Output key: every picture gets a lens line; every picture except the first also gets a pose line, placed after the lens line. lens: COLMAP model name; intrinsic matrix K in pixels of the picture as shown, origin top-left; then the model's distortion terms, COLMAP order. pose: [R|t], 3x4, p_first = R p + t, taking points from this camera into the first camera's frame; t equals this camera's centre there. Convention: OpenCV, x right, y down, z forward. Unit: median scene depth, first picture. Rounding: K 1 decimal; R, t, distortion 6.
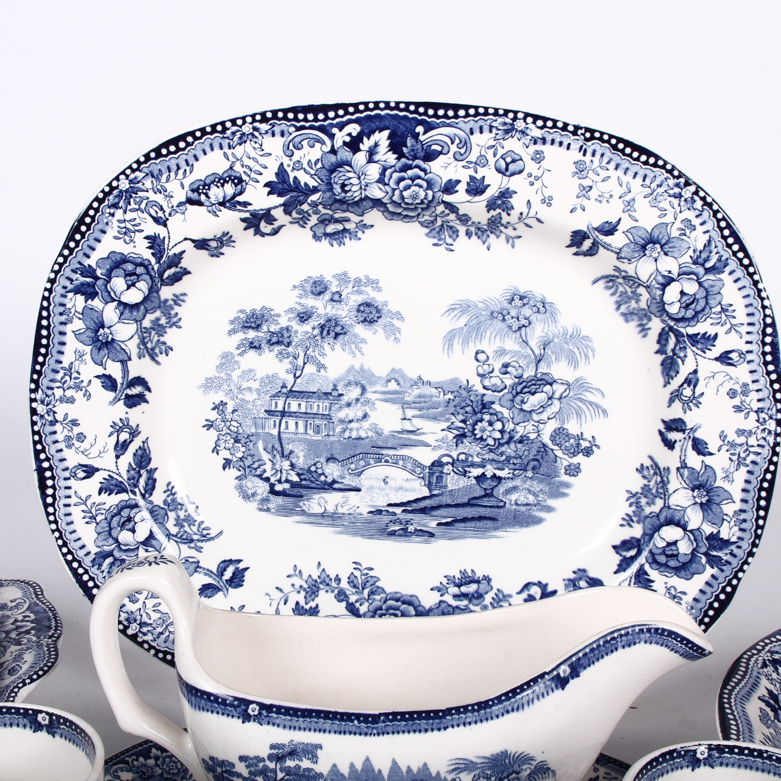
lens RADIAL K [[1378.3, 0, 397.0], [0, 1378.3, 386.5], [0, 0, 1]] dist [-0.082849, 0.000000]
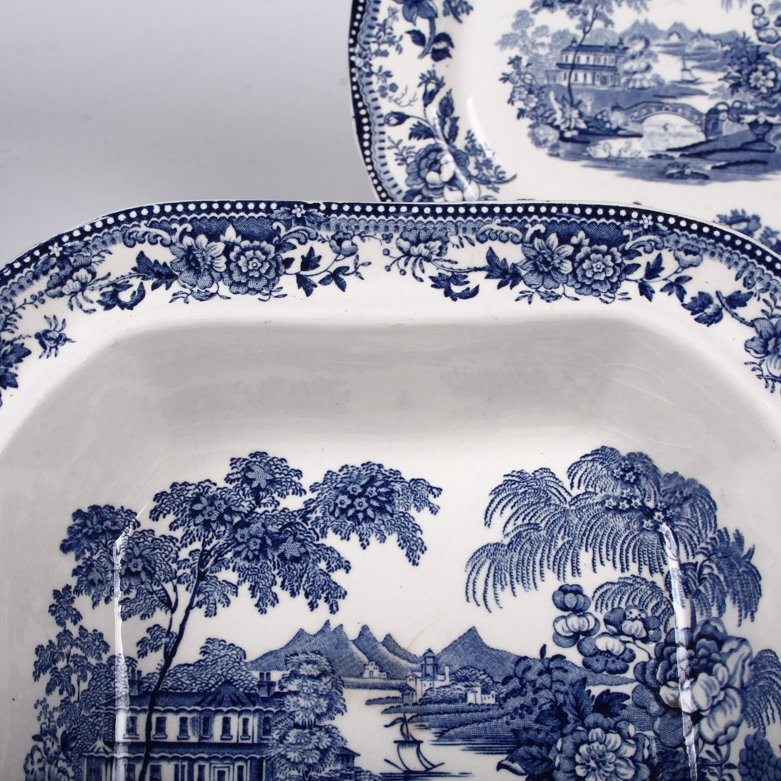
lens RADIAL K [[1378.3, 0, 391.6], [0, 1378.3, 392.3], [0, 0, 1]] dist [-0.082849, 0.000000]
pose [[0.989370, 0.018757, -0.144206, -0.064347], [0.005253, 0.986390, 0.164338, 0.097970], [0.145326, -0.163349, 0.975806, -0.139738]]
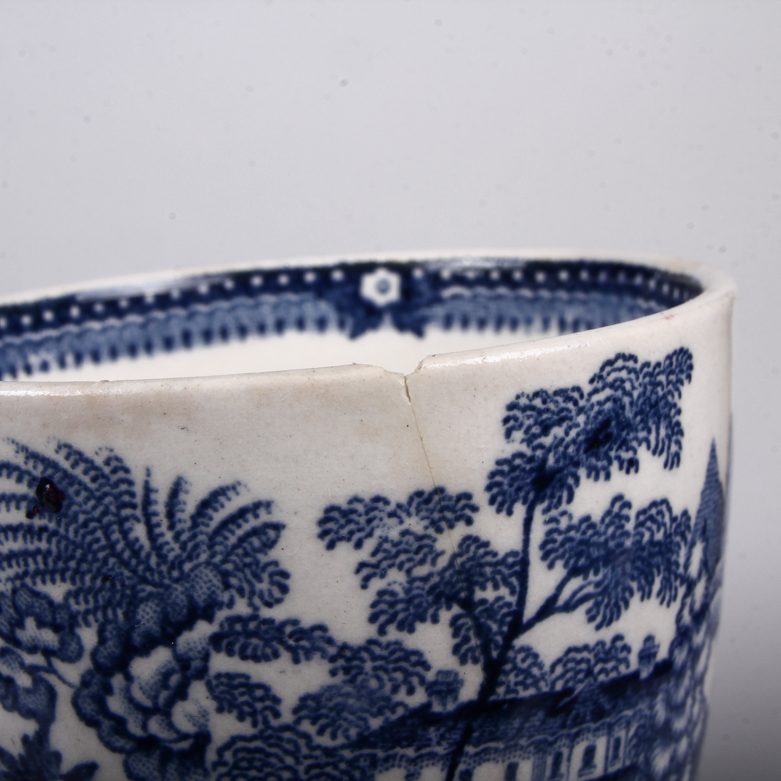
lens RADIAL K [[1501.8, 0, 390.2], [0, 1501.8, 386.9], [0, 0, 1]] dist [-0.089086, 0.000000]
pose [[0.988218, -0.115504, 0.100417, -0.203460], [0.125414, 0.987181, -0.098713, 0.208451], [-0.087728, 0.110143, 0.990036, 0.439560]]
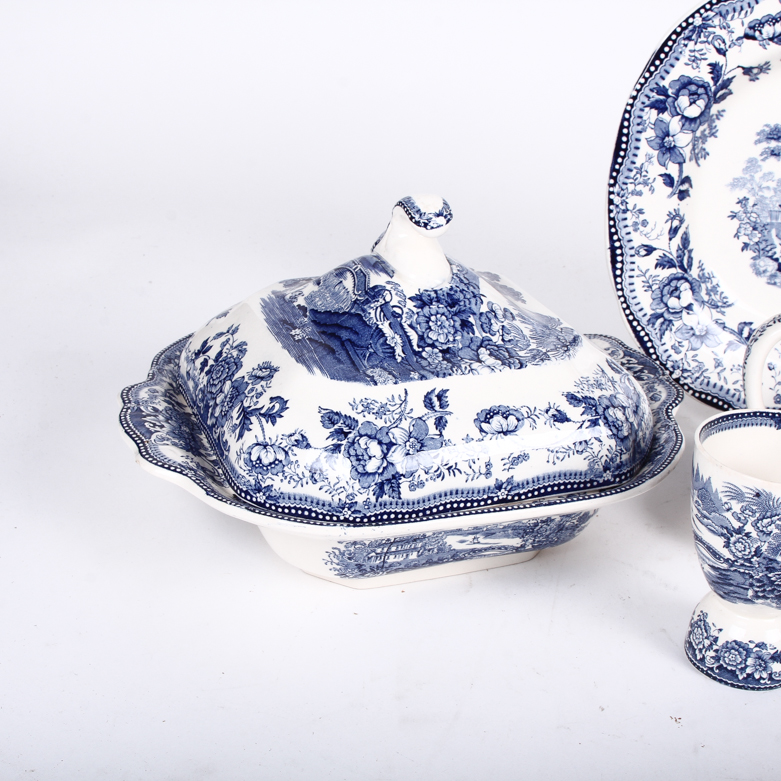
lens RADIAL K [[1378.3, 0, 389.7], [0, 1378.3, 405.4], [0, 0, 1]] dist [-0.082849, 0.000000]
pose [[0.999850, 0.016808, 0.004058, -0.465055], [-0.017236, 0.987604, 0.156017, 0.009471], [-0.001385, -0.156063, 0.987746, -0.276120]]
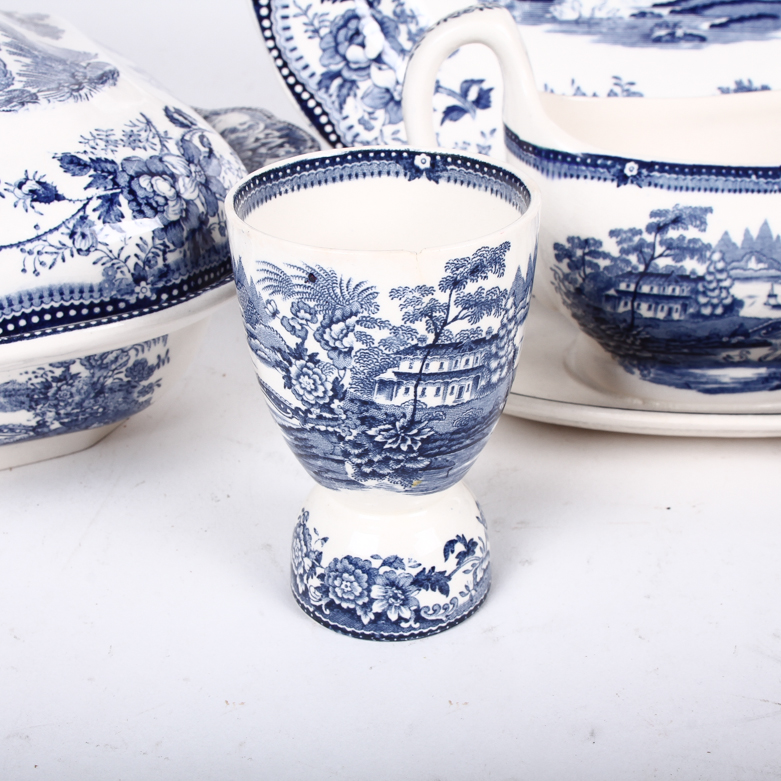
lens RADIAL K [[1378.3, 0, 394.4], [0, 1378.3, 414.1], [0, 0, 1]] dist [-0.082849, 0.000000]
pose [[0.997808, -0.059187, 0.029610, -0.211610], [0.051550, 0.975672, 0.213090, 0.147937], [-0.041501, -0.211097, 0.976584, 0.124929]]
